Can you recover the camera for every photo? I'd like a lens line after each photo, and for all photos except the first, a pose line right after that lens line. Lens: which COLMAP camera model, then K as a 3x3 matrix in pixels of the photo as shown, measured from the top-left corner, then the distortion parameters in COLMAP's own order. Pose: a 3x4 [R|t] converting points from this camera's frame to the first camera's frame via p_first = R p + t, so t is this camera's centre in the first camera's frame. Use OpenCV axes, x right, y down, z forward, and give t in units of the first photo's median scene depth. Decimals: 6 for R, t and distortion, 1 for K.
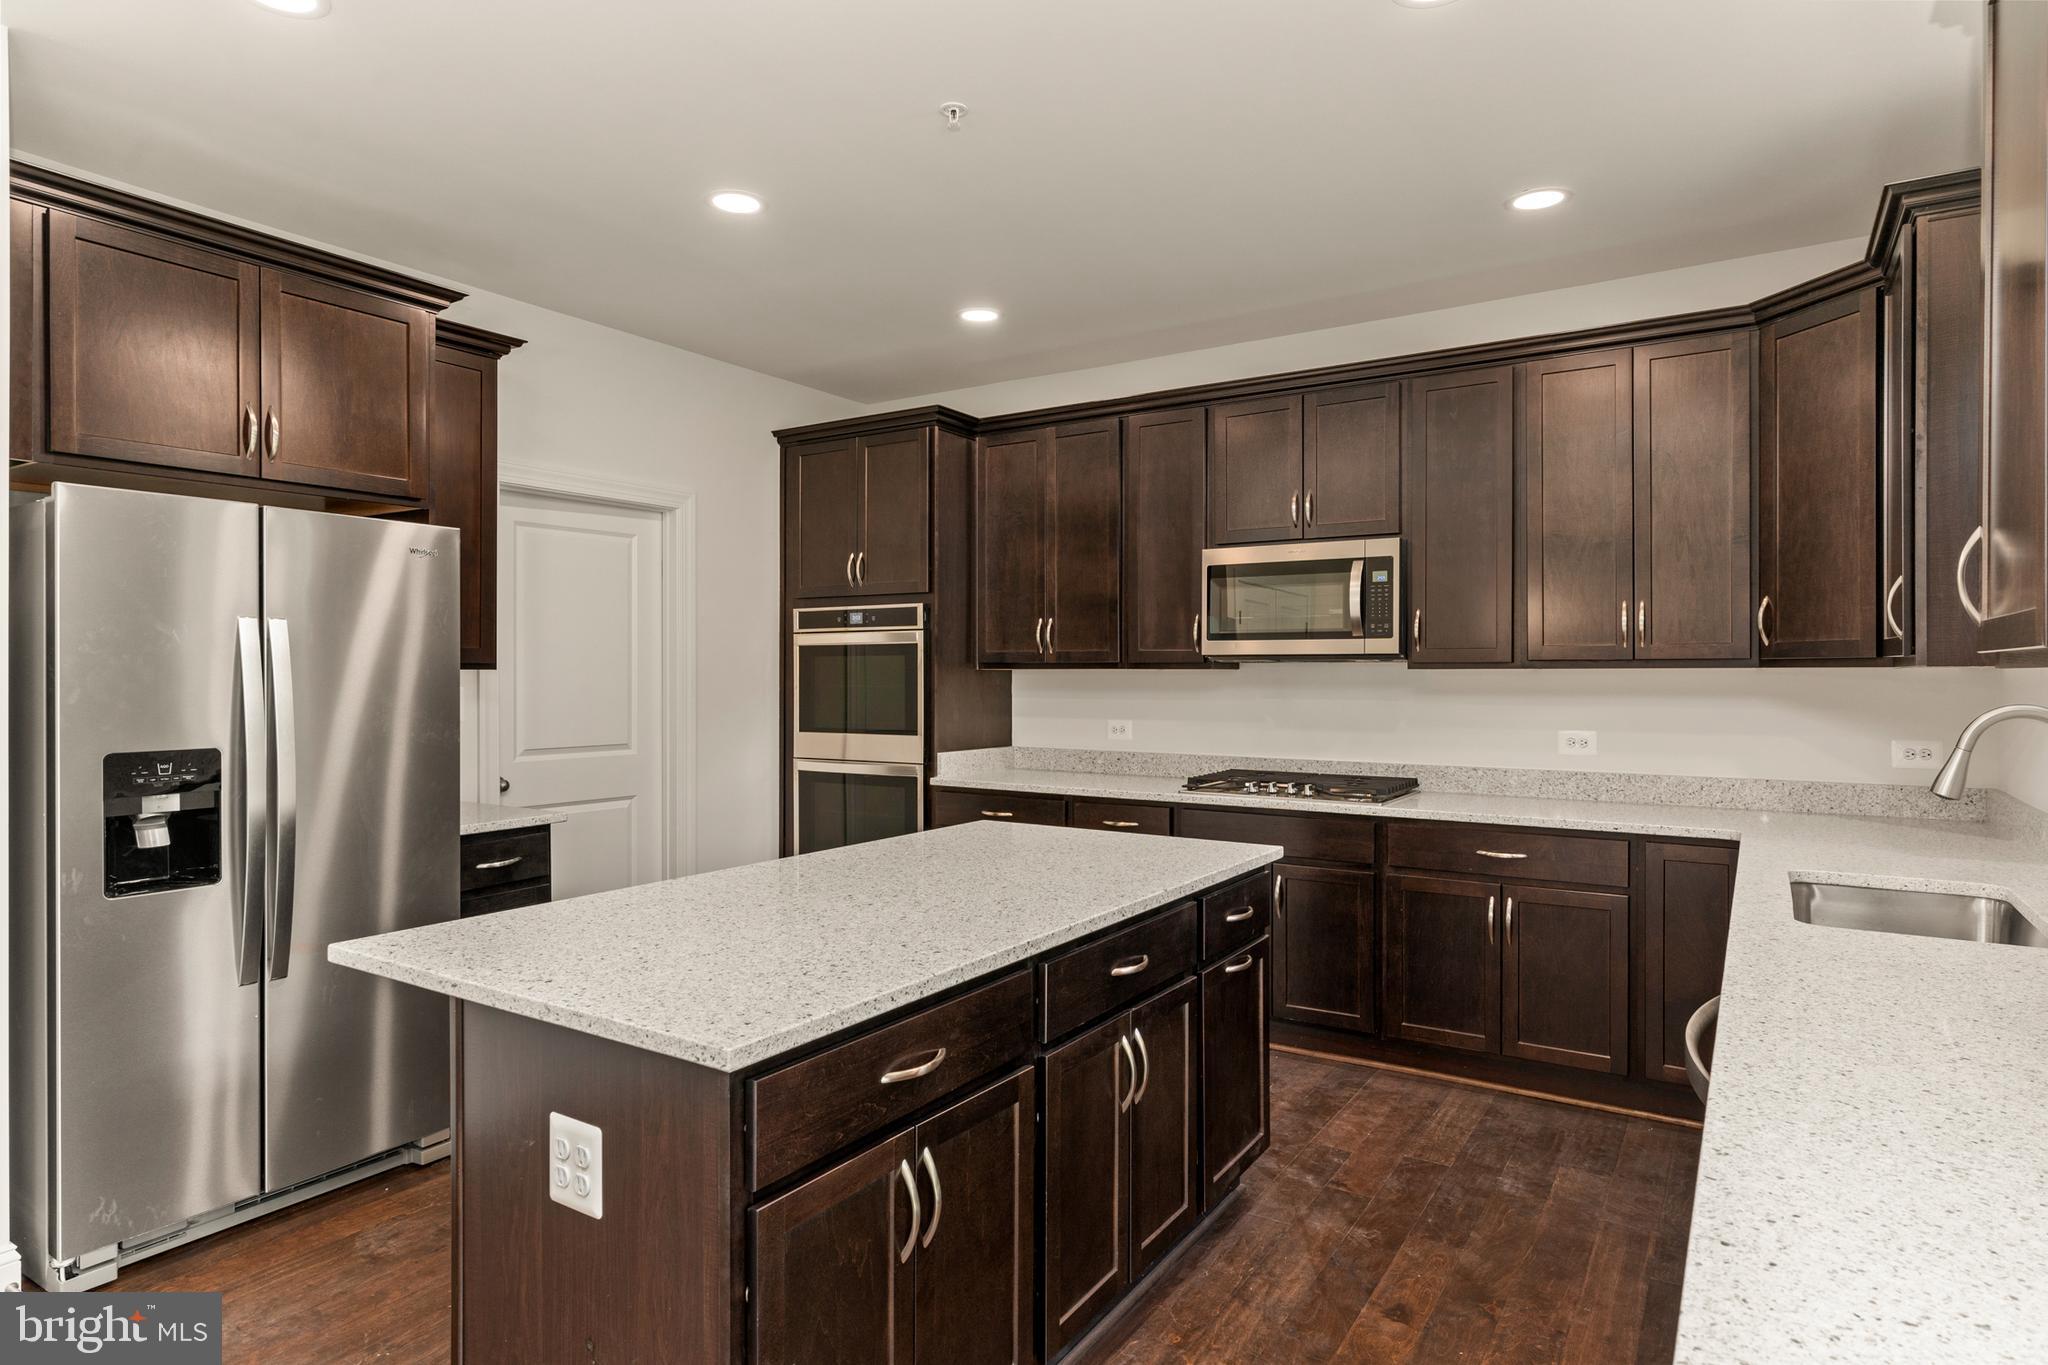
lens RADIAL K [[1133.0, 0, 1027.6], [0, 1133.0, 681.1], [0, 0, 1]] dist [0.002340, 0.007662]
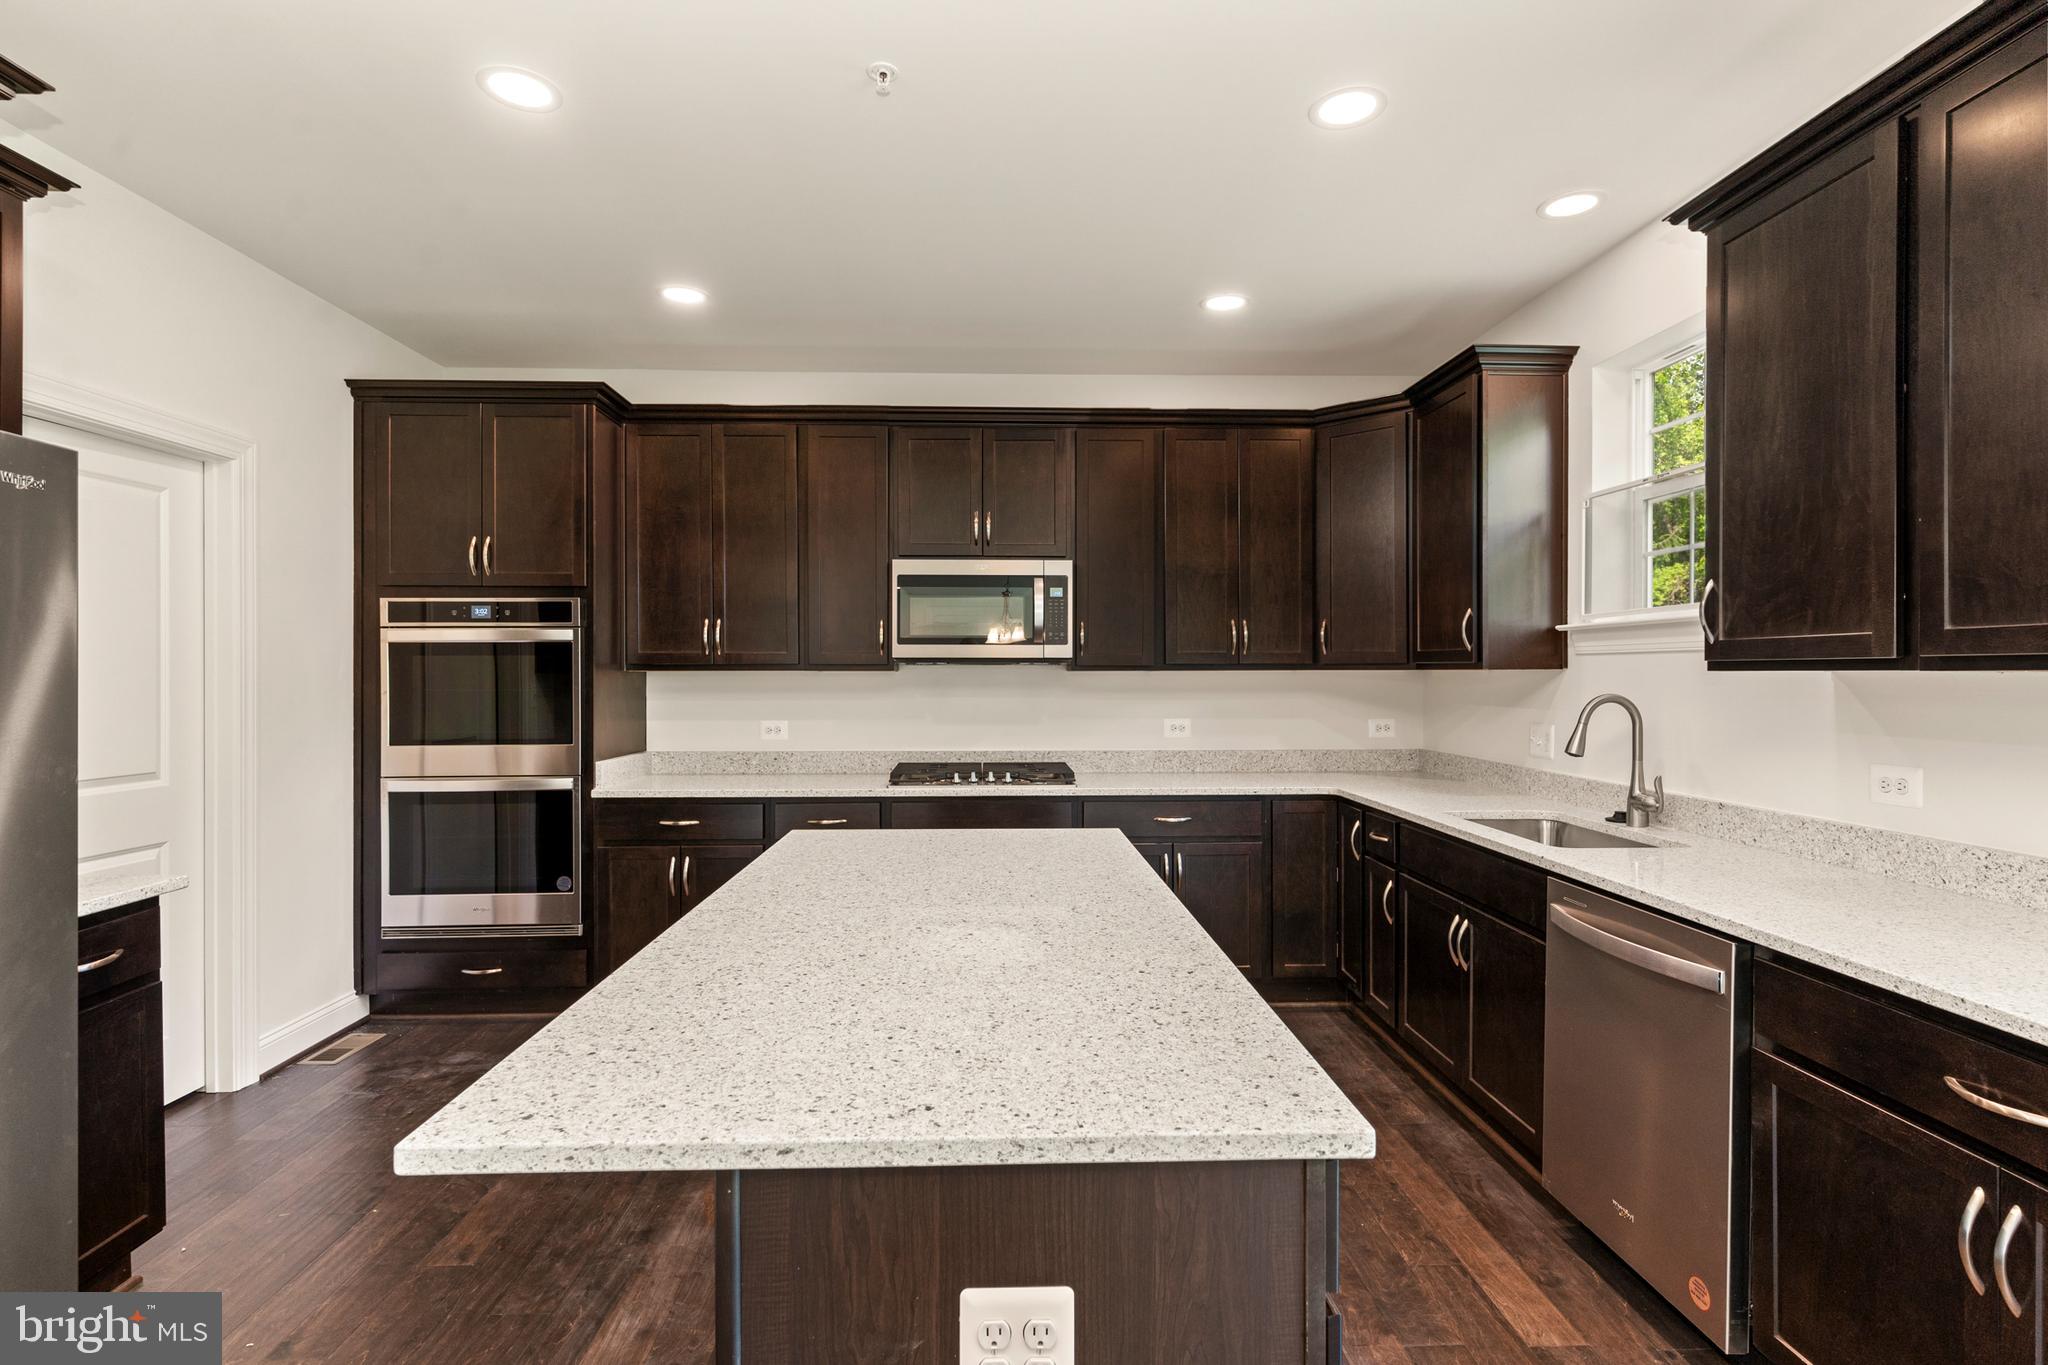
lens RADIAL K [[975.7, 0, 1020.8], [0, 975.7, 678.5], [0, 0, 1]] dist [0.006311, 0.001012]
pose [[0.822336, -0.004301, 0.568986, -0.272382], [0.005477, 0.999985, -0.000356, -0.002264], [-0.568976, 0.003409, 0.822347, 0.172266]]
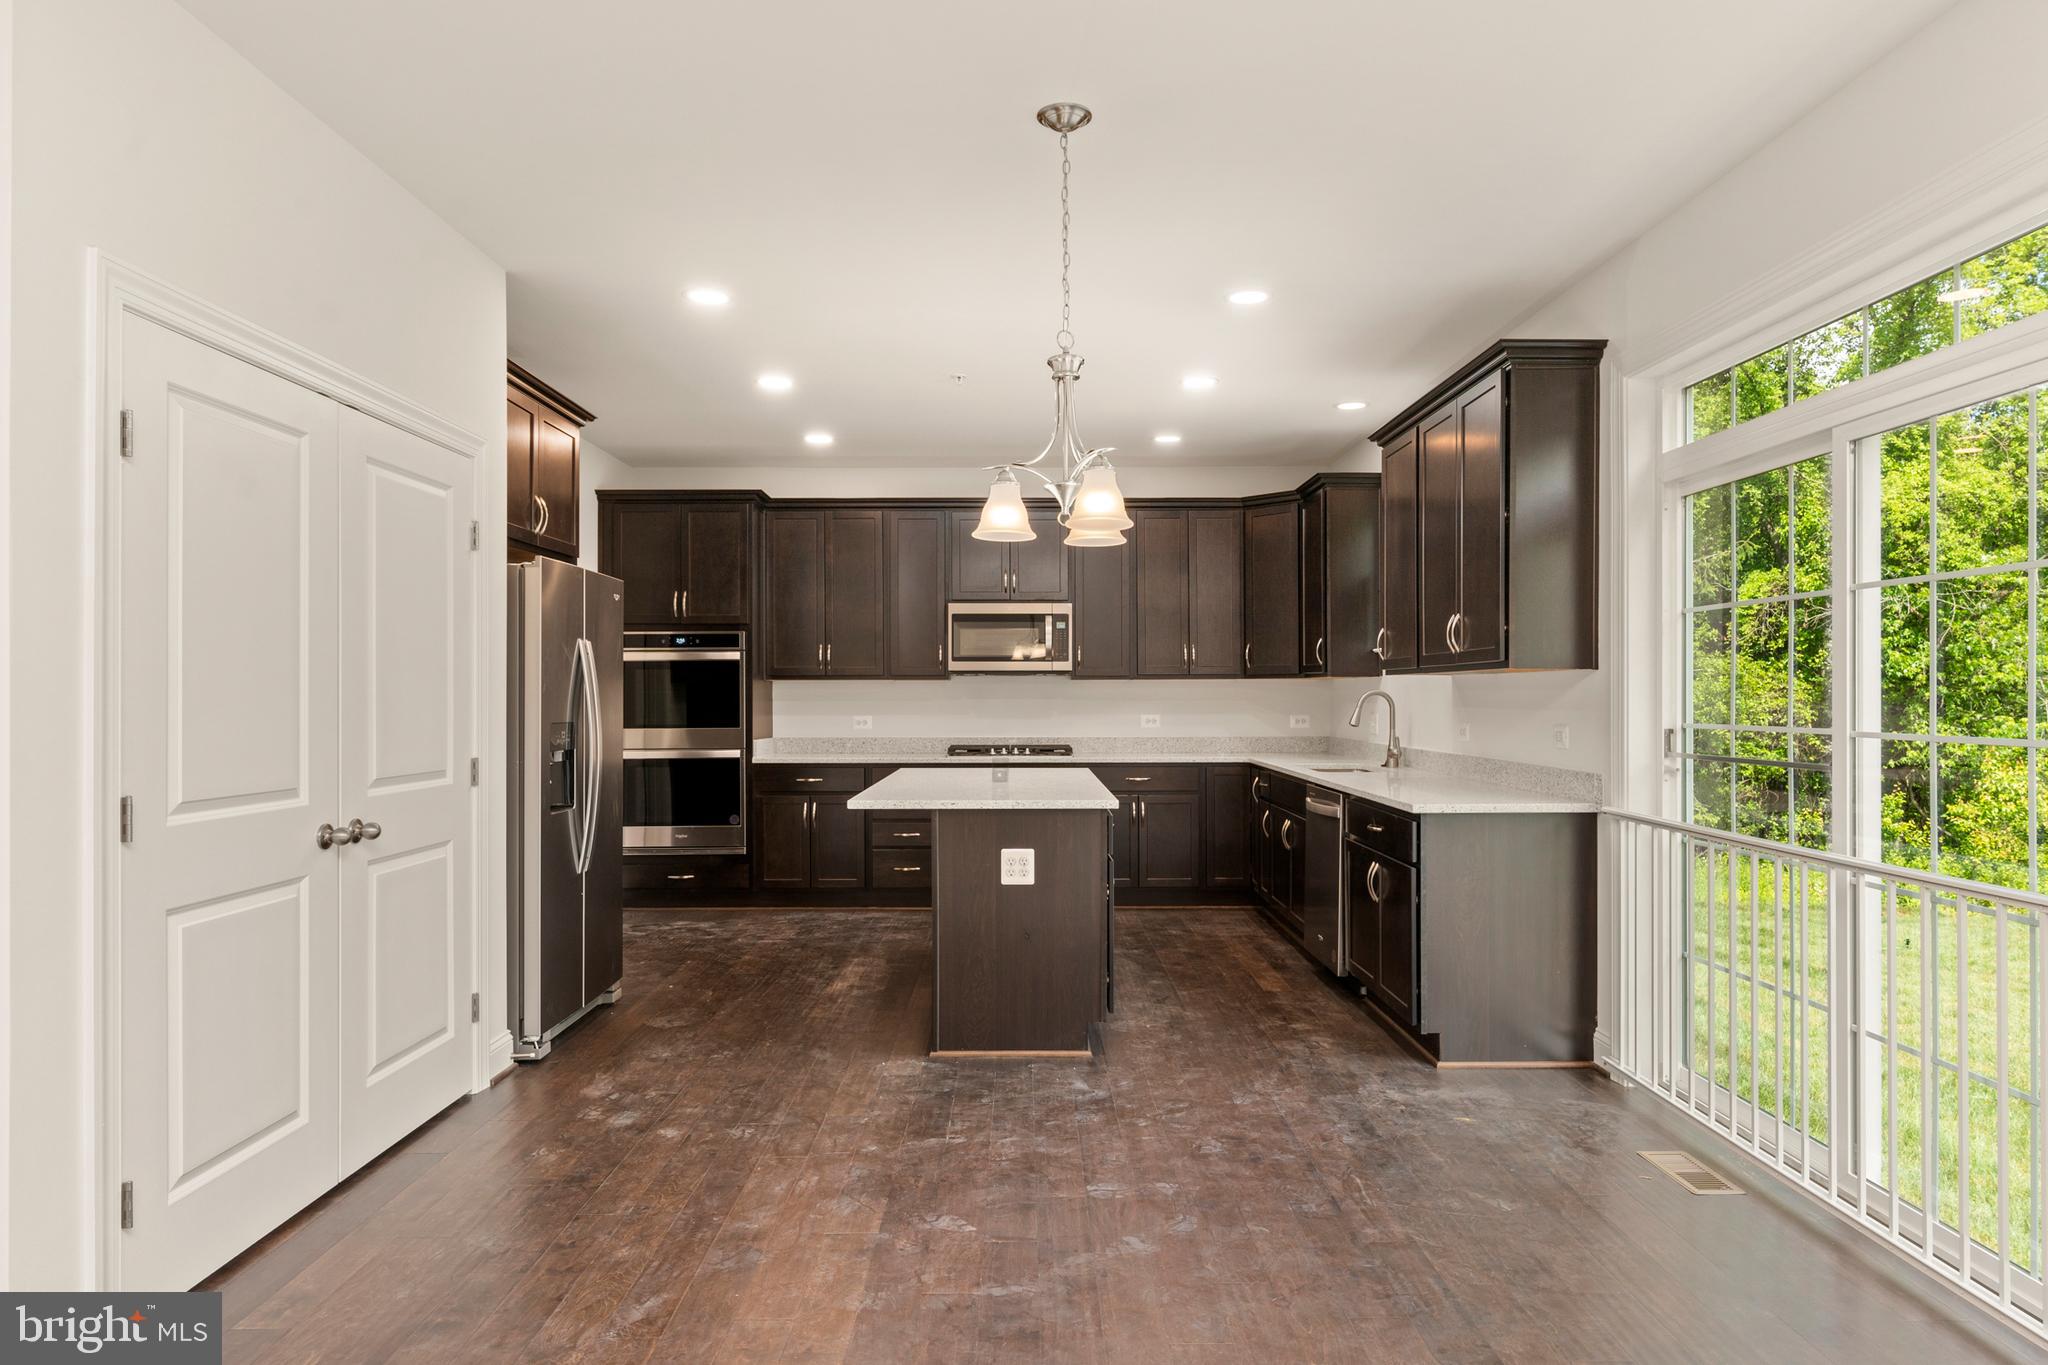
lens RADIAL K [[1236.6, 0, 1024.5], [0, 1236.6, 686.5], [0, 0, 1]] dist [0.006739, 0.000636]
pose [[0.839303, -0.000114, 0.543663, -0.686700], [0.006628, 0.999928, -0.010022, 0.016857], [-0.543623, 0.012015, 0.839244, -0.488885]]
